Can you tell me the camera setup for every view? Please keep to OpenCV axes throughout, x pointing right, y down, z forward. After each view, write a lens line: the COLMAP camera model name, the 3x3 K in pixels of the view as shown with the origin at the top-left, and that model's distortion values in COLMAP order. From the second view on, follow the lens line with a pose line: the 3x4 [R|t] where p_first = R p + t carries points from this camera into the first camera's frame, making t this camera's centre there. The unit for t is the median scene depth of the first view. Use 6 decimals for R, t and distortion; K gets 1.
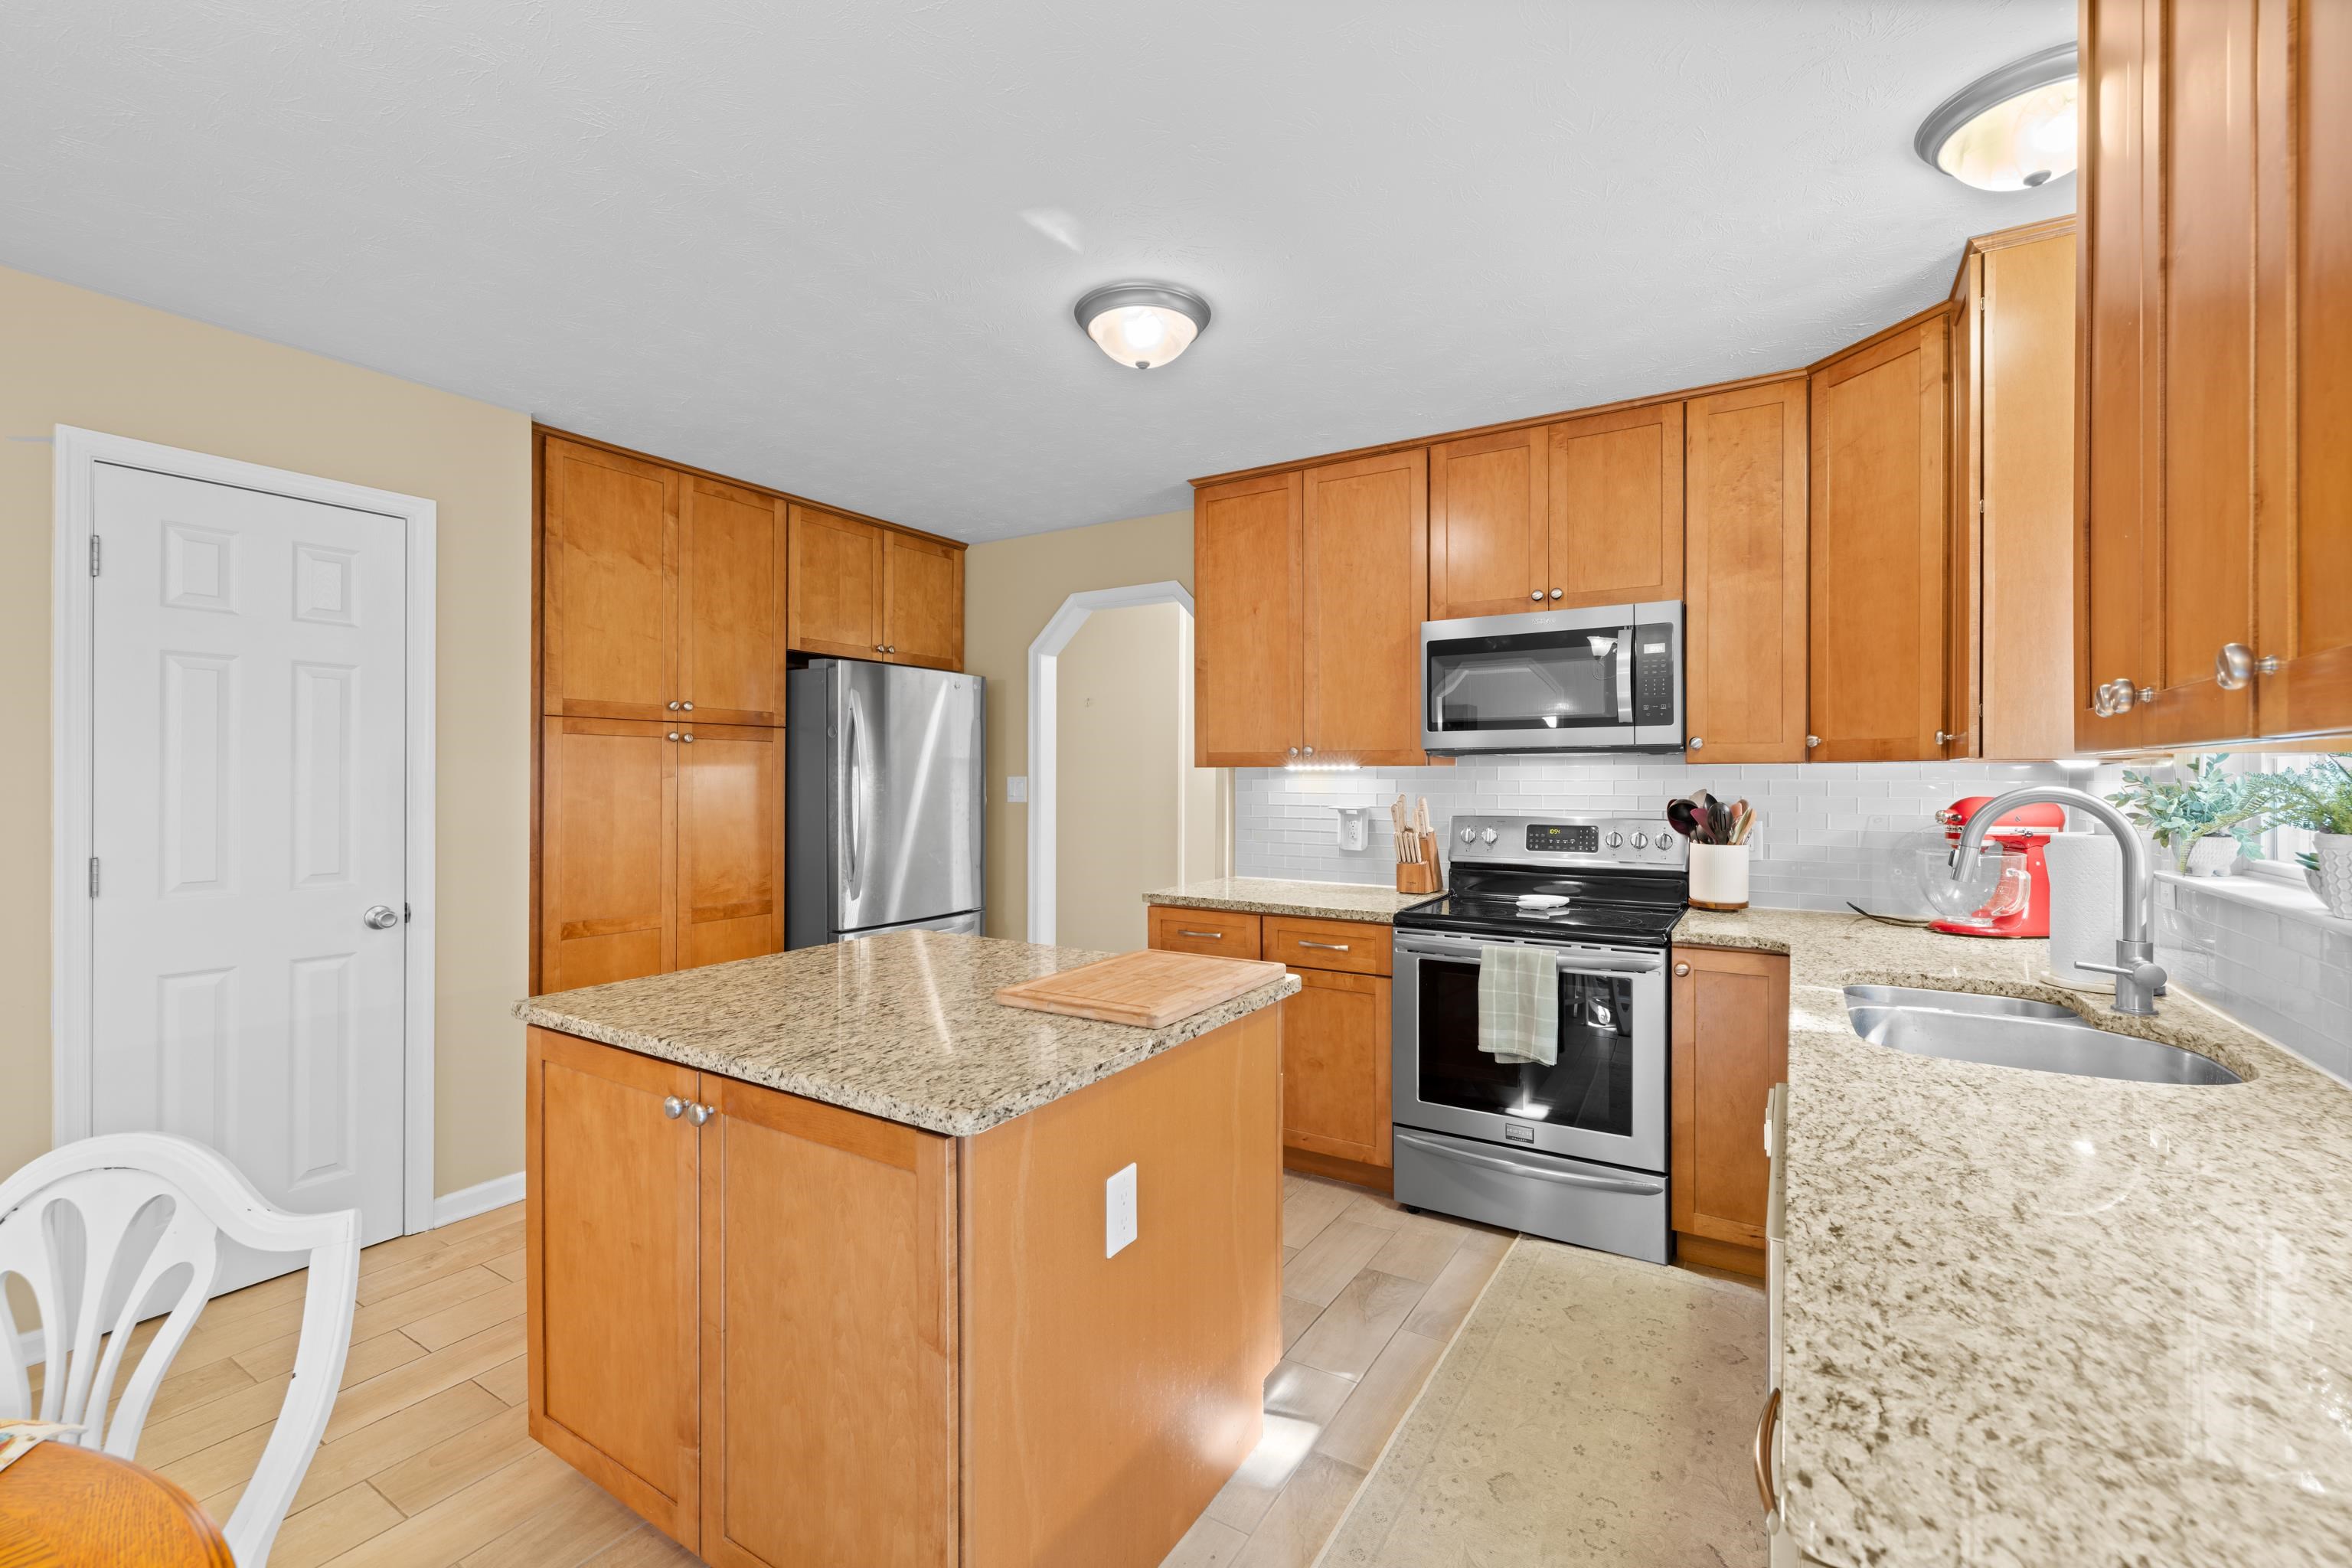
lens RADIAL K [[996.1, 0, 1178.3], [0, 996.1, 777.6], [0, 0, 1]] dist [0.000316, 0.000010]
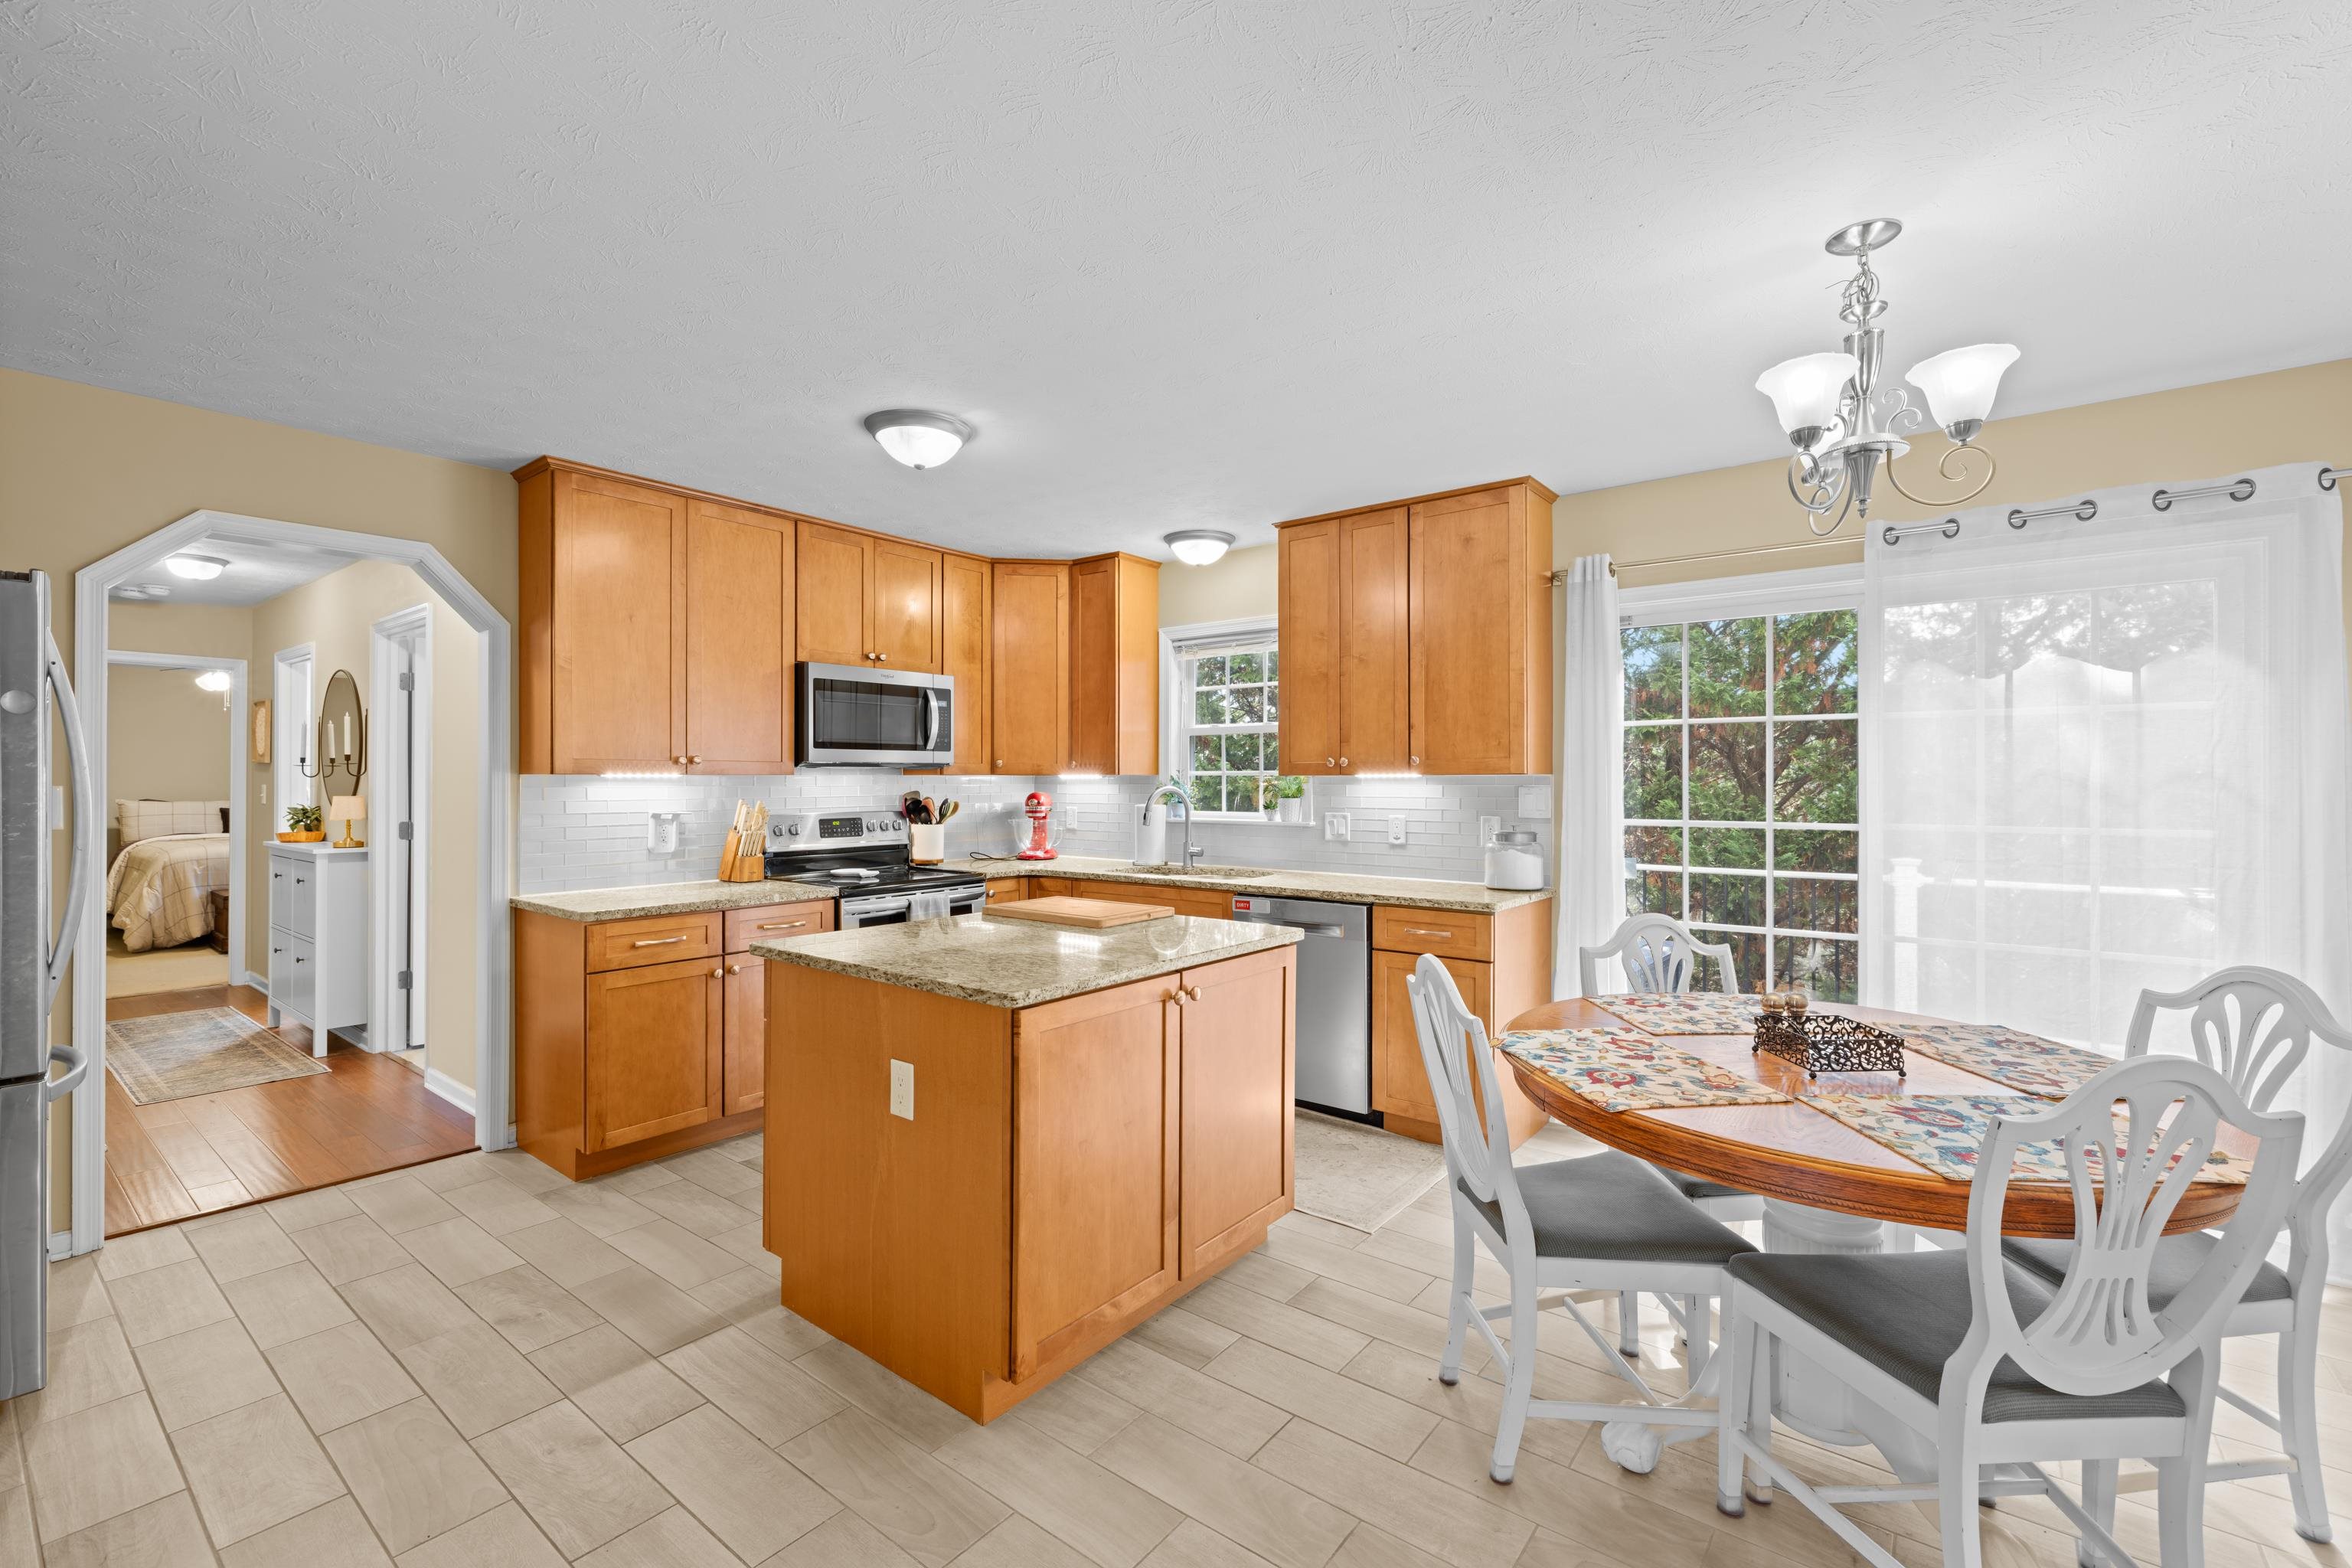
lens RADIAL K [[996.1, 0, 1178.1], [0, 996.1, 783.2], [0, 0, 1]] dist [0.000316, 0.000010]
pose [[0.104640, -0.001851, 0.994508, -1.025034], [0.004588, 0.999989, 0.001378, -0.000642], [-0.994500, 0.004418, 0.104647, 0.419605]]
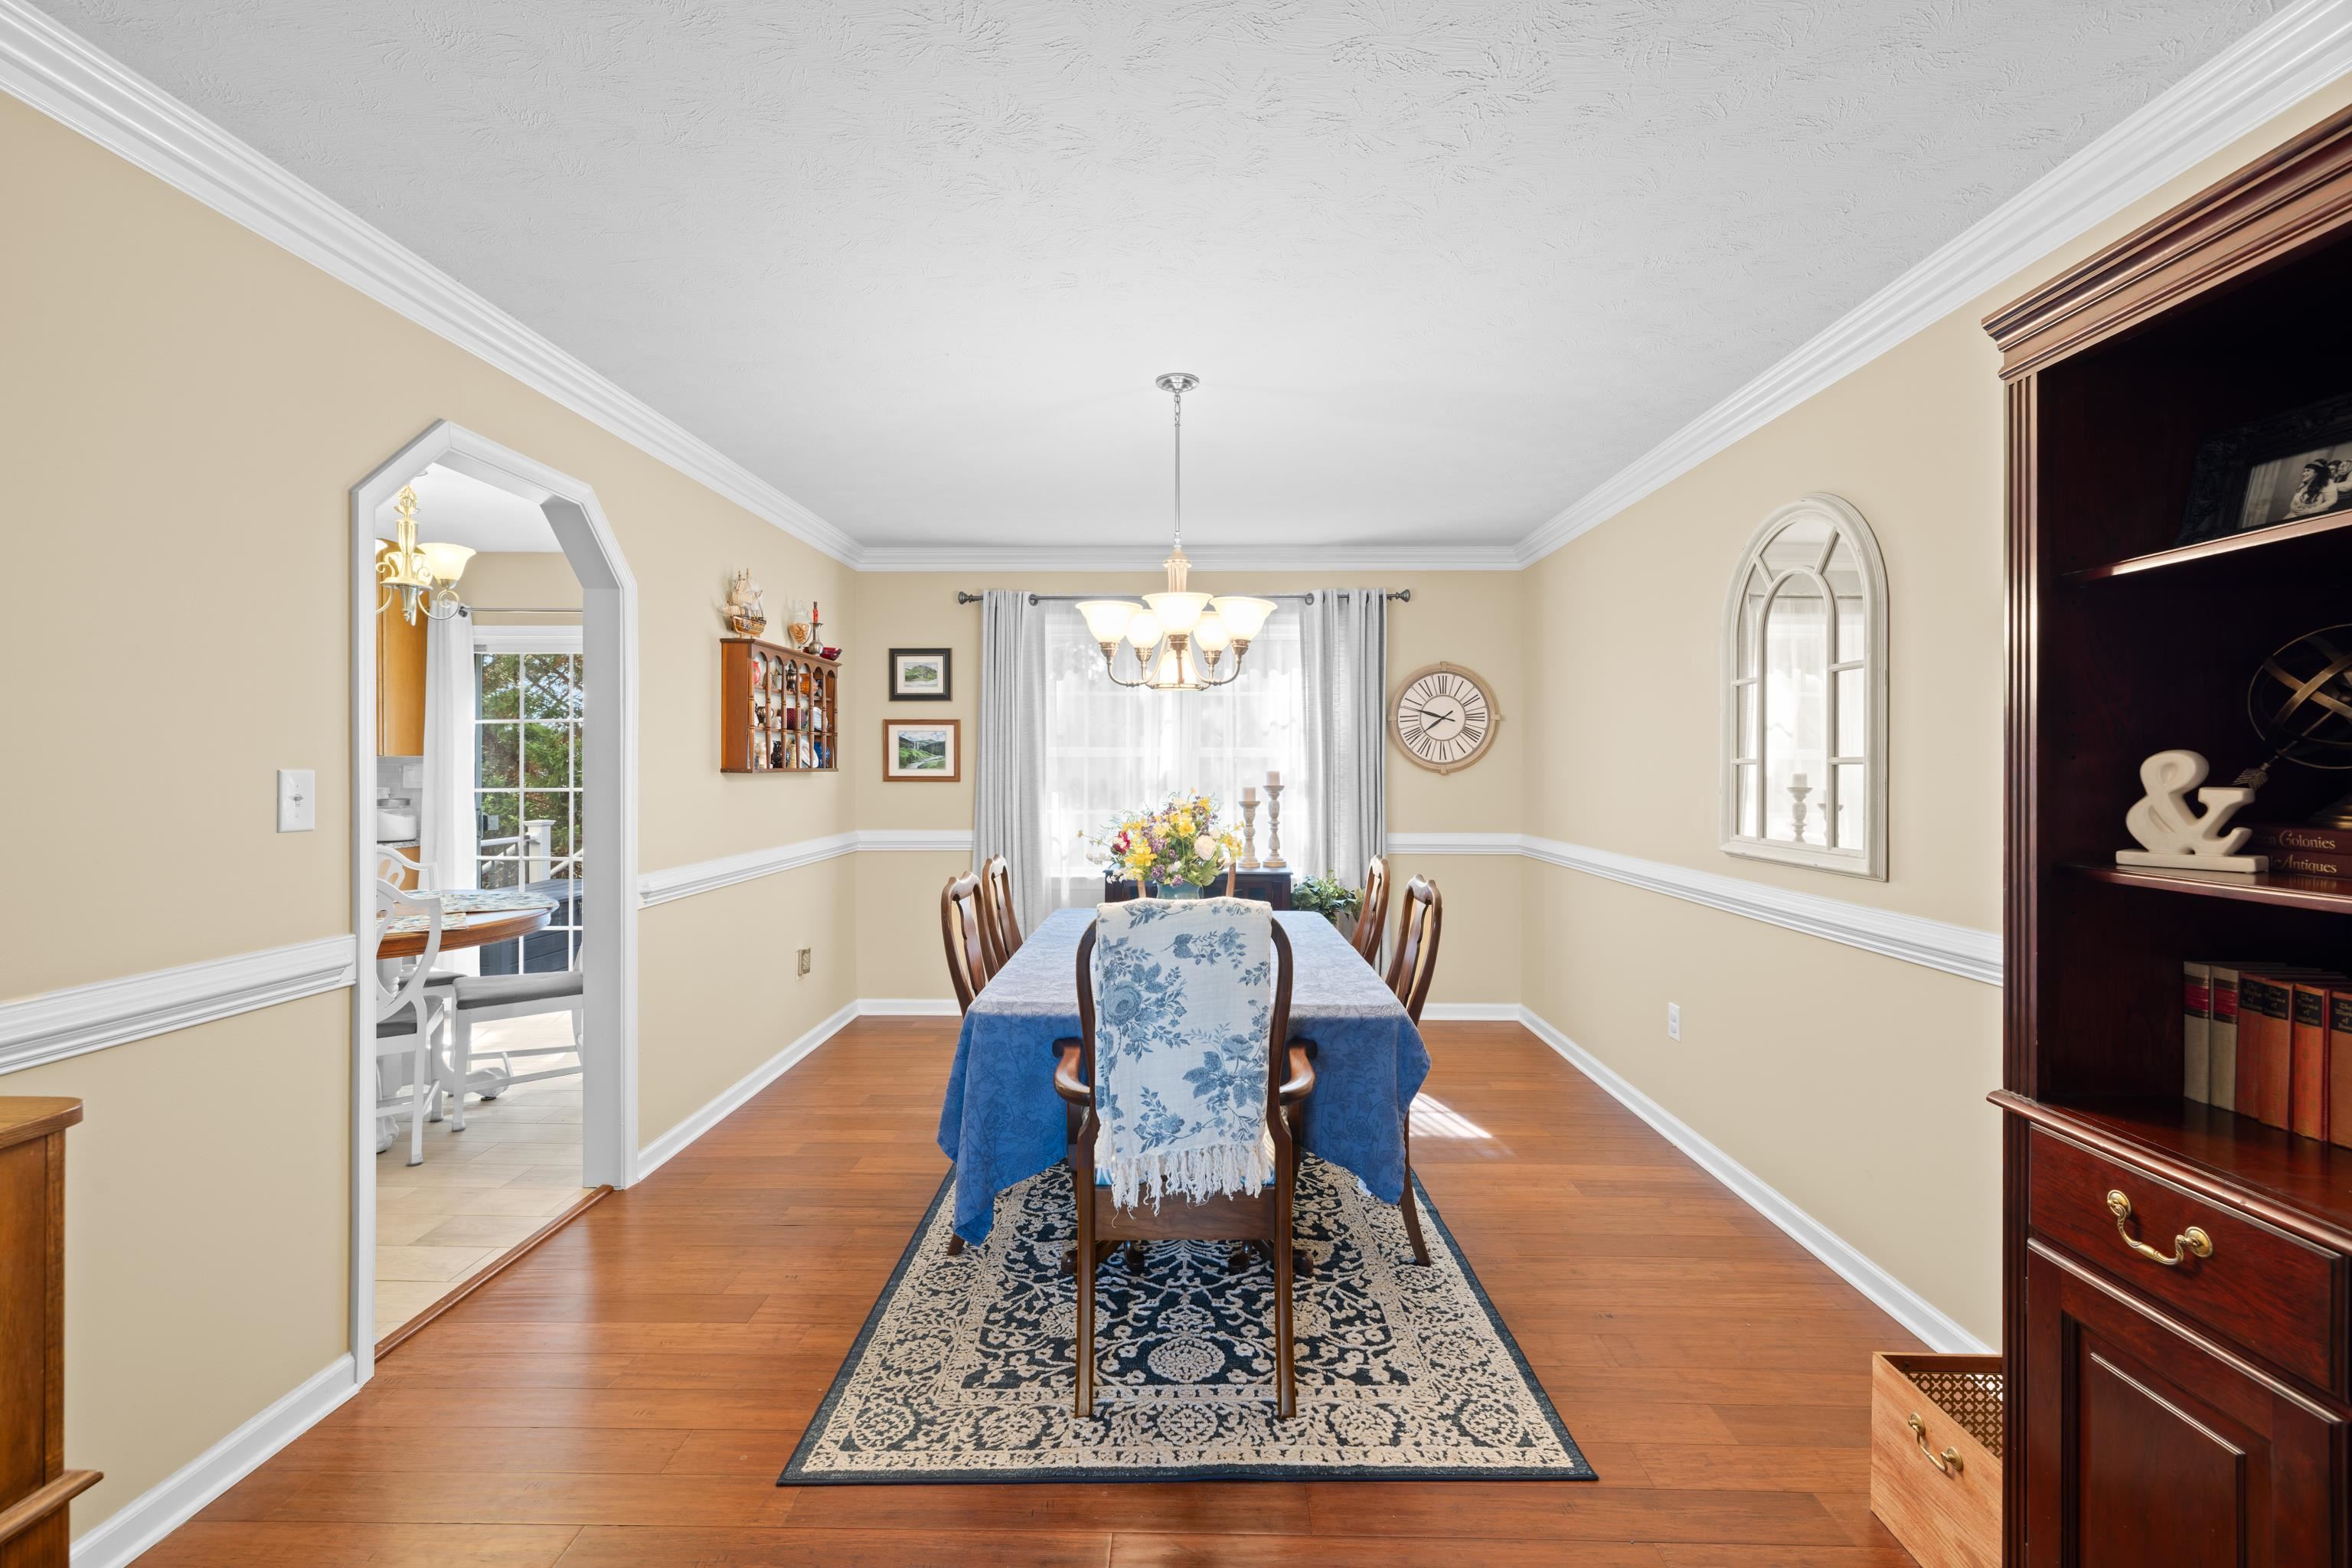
lens RADIAL K [[996.1, 0, 1177.5], [0, 996.1, 768.1], [0, 0, 1]] dist [0.000316, 0.000010]
pose [[-0.508850, -0.005741, 0.860836, -1.864406], [0.001444, 0.999971, 0.007523, 0.001735], [-0.860854, 0.005071, -0.508826, -0.156522]]
